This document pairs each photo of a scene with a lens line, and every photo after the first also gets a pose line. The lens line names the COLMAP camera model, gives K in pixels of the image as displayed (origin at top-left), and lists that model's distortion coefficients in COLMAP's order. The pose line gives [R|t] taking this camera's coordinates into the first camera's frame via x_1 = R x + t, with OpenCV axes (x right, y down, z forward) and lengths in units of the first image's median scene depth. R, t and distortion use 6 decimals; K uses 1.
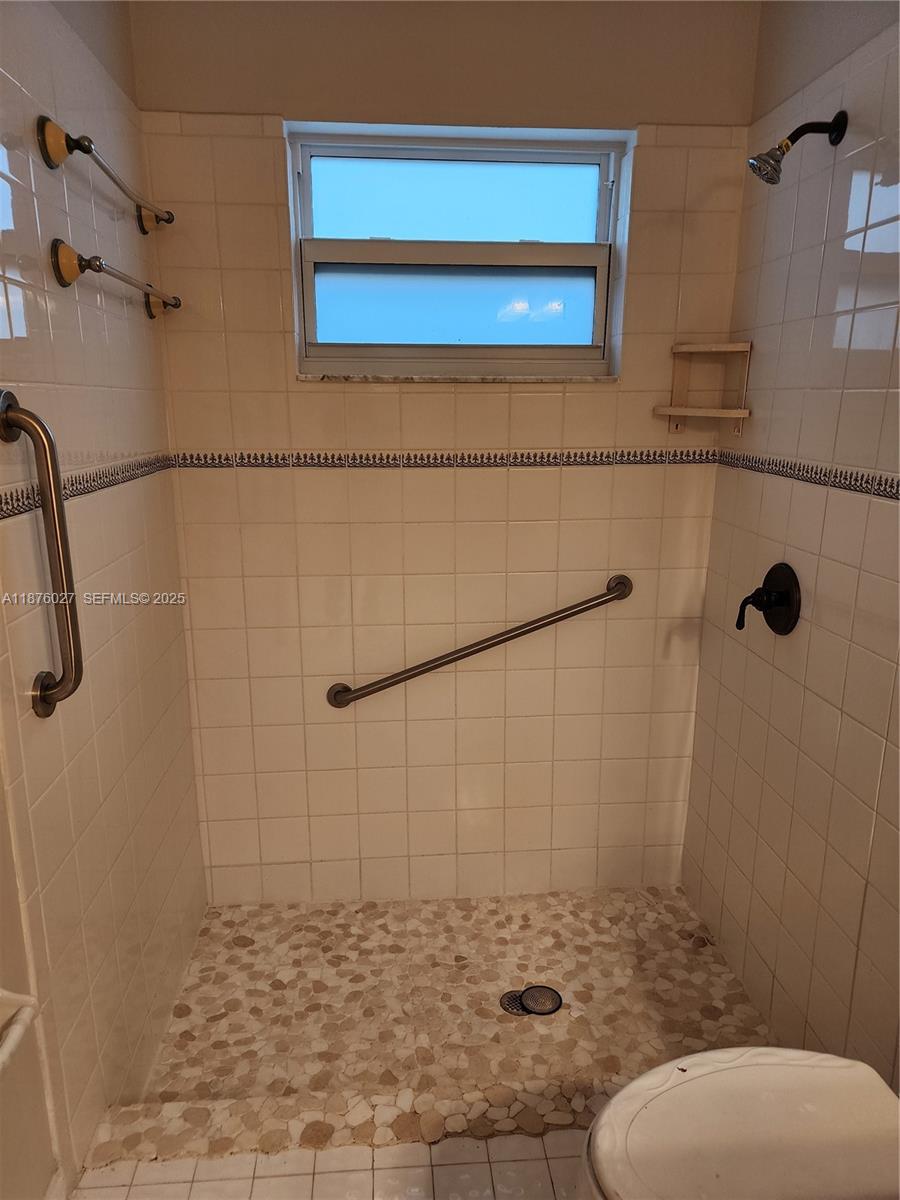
lens RADIAL K [[815.3, 0, 447.9], [0, 815.3, 601.7], [0, 0, 1]] dist [0.038299, -0.022006]
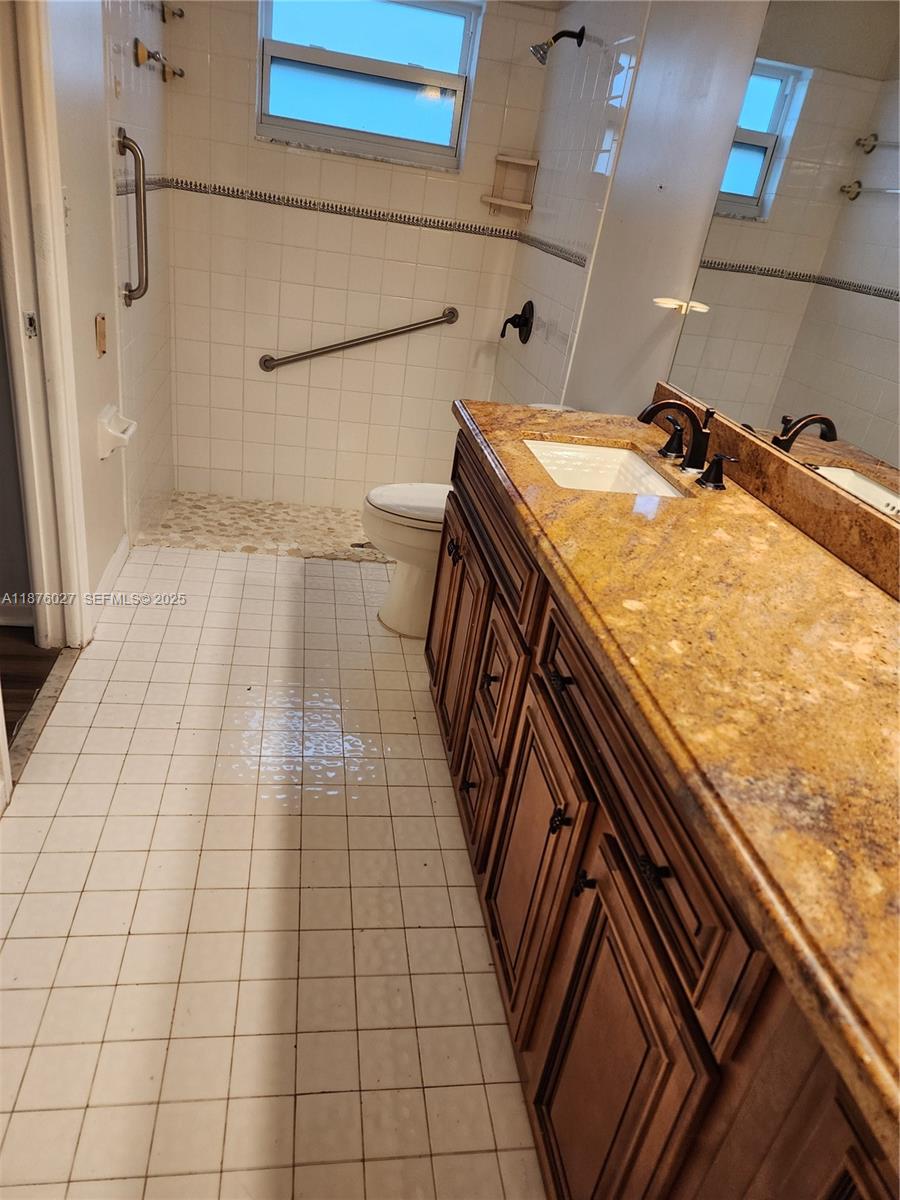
lens RADIAL K [[815.3, 0, 455.9], [0, 815.3, 598.4], [0, 0, 1]] dist [0.038299, -0.022006]
pose [[0.987115, 0.091878, 0.131003, 0.065092], [-0.119451, 0.967871, 0.221261, 0.174493], [-0.106464, -0.234059, 0.966376, -0.727867]]
